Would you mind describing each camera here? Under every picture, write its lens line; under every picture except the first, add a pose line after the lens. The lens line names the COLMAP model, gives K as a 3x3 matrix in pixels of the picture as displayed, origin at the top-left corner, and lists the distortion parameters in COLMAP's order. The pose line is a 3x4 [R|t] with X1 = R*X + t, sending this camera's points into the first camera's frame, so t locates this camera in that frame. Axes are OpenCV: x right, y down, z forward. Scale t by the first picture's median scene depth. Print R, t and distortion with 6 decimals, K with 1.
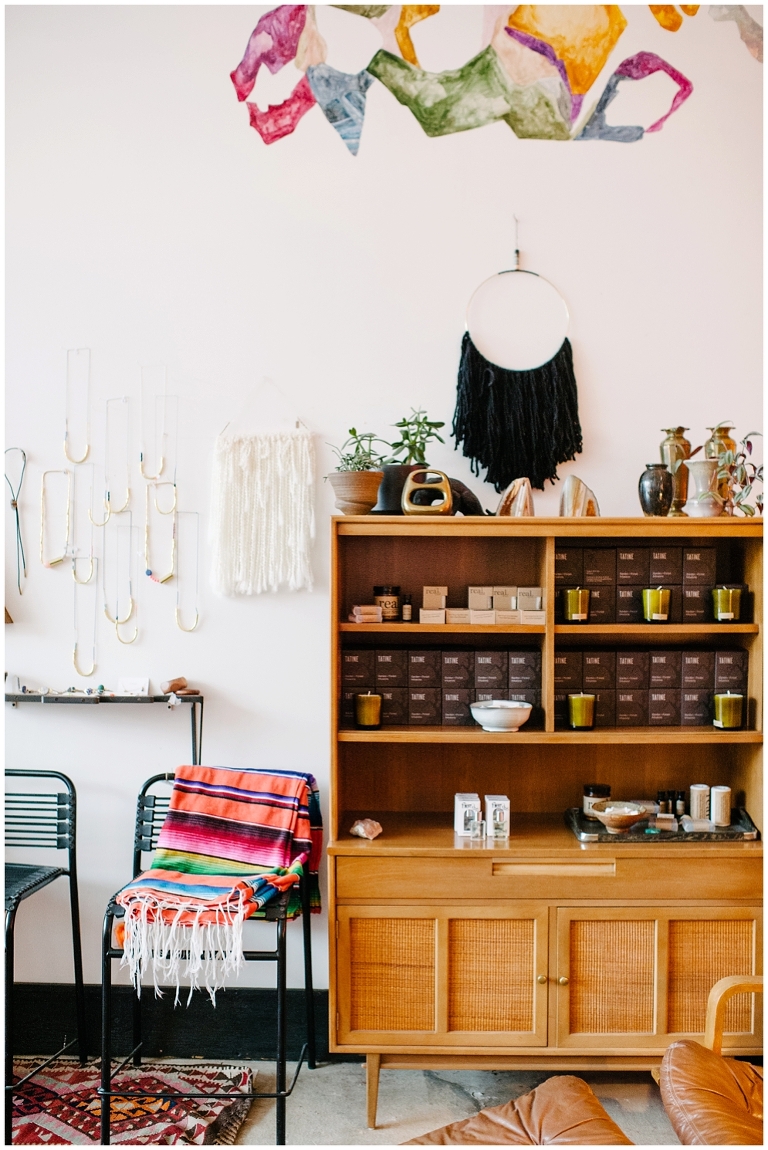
lens RADIAL K [[1137.0, 0, 383.2], [0, 1137.0, 582.5], [0, 0, 1]] dist [-0.016894, 0.000000]
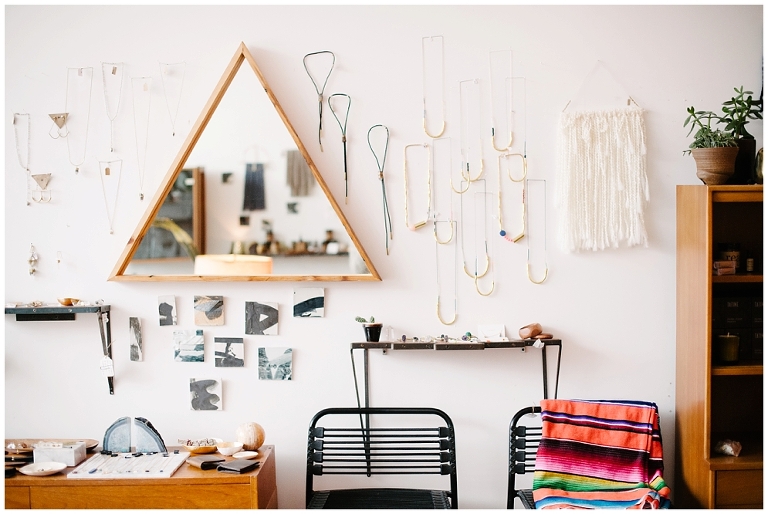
lens RADIAL K [[1147.1, 0, 384.3], [0, 1147.1, 254.1], [0, 0, 1]] dist [-0.034239, 0.000000]
pose [[0.997181, -0.021456, 0.071896, -0.414371], [0.018400, 0.998910, 0.042900, -0.039978], [-0.072738, -0.041456, 0.996489, -0.145749]]
